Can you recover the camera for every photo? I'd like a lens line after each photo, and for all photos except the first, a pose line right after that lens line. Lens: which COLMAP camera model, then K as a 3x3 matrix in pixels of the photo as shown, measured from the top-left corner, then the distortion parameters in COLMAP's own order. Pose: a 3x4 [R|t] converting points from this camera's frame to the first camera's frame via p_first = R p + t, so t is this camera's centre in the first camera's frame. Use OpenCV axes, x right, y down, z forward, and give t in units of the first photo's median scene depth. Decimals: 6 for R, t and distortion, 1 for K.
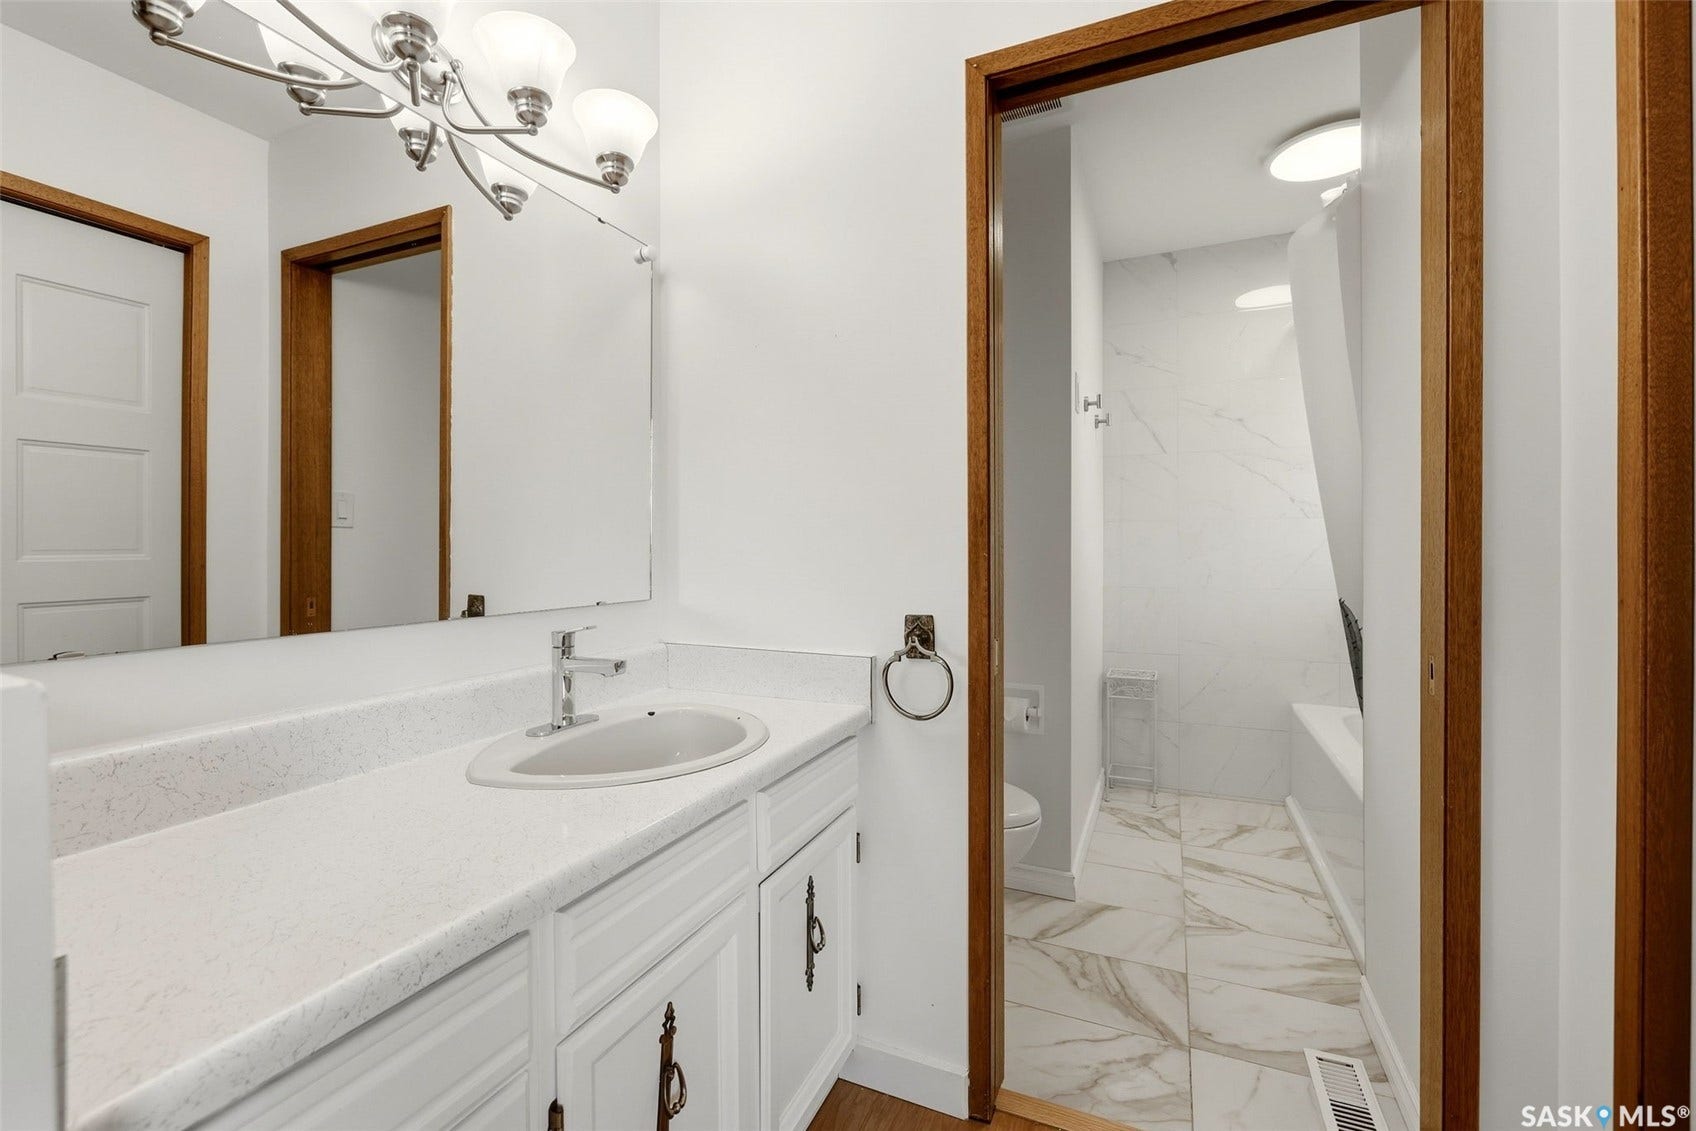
lens RADIAL K [[739.0, 0, 831.0], [0, 739.0, 554.9], [0, 0, 1]] dist [-0.002118, -0.000297]
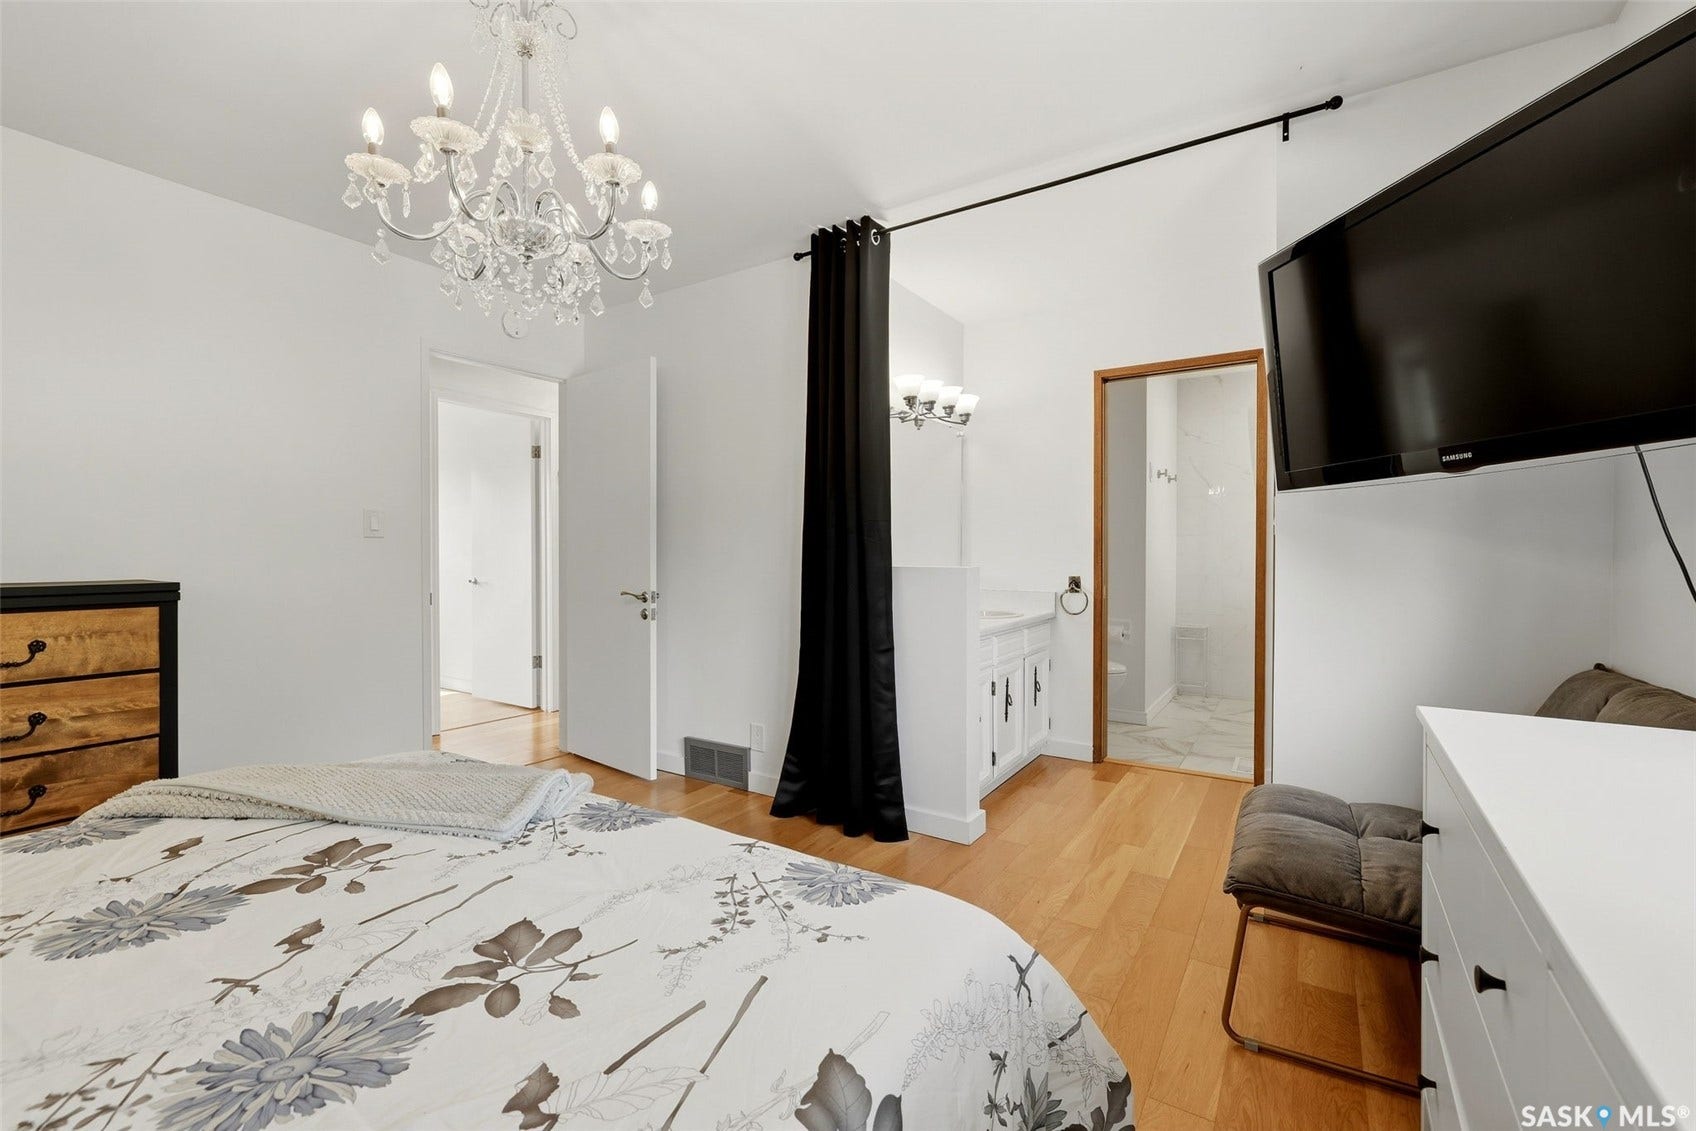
lens RADIAL K [[725.9, 0, 844.6], [0, 725.9, 553.3], [0, 0, 1]] dist [-0.003512, -0.000279]
pose [[0.989966, 0.002867, -0.141280, -0.166377], [-0.004200, 0.999949, -0.009133, 0.012799], [0.141247, 0.009635, 0.989928, -0.857295]]
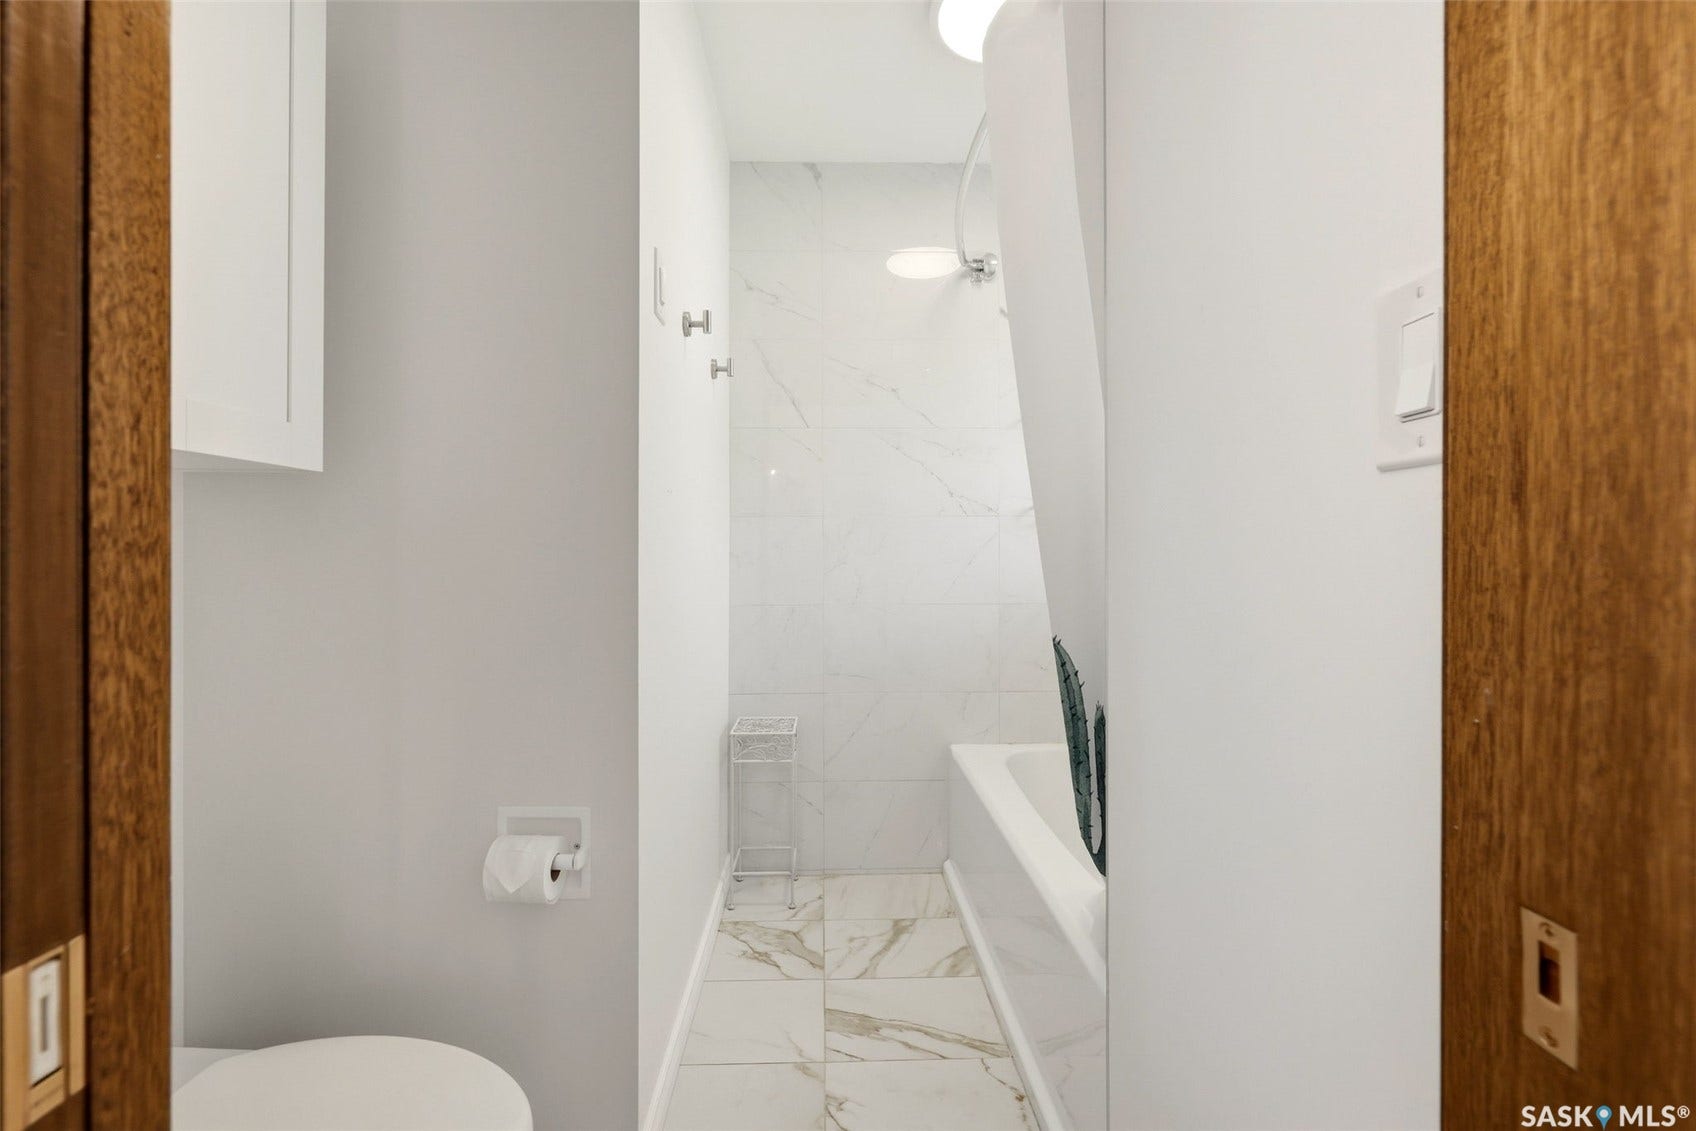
lens RADIAL K [[739.0, 0, 831.0], [0, 739.0, 554.9], [0, 0, 1]] dist [-0.002118, -0.000297]
pose [[0.904755, 0.003282, 0.425920, 0.179433], [-0.001156, 0.999986, -0.005249, -0.003536], [-0.425931, 0.004257, 0.904746, 0.360014]]
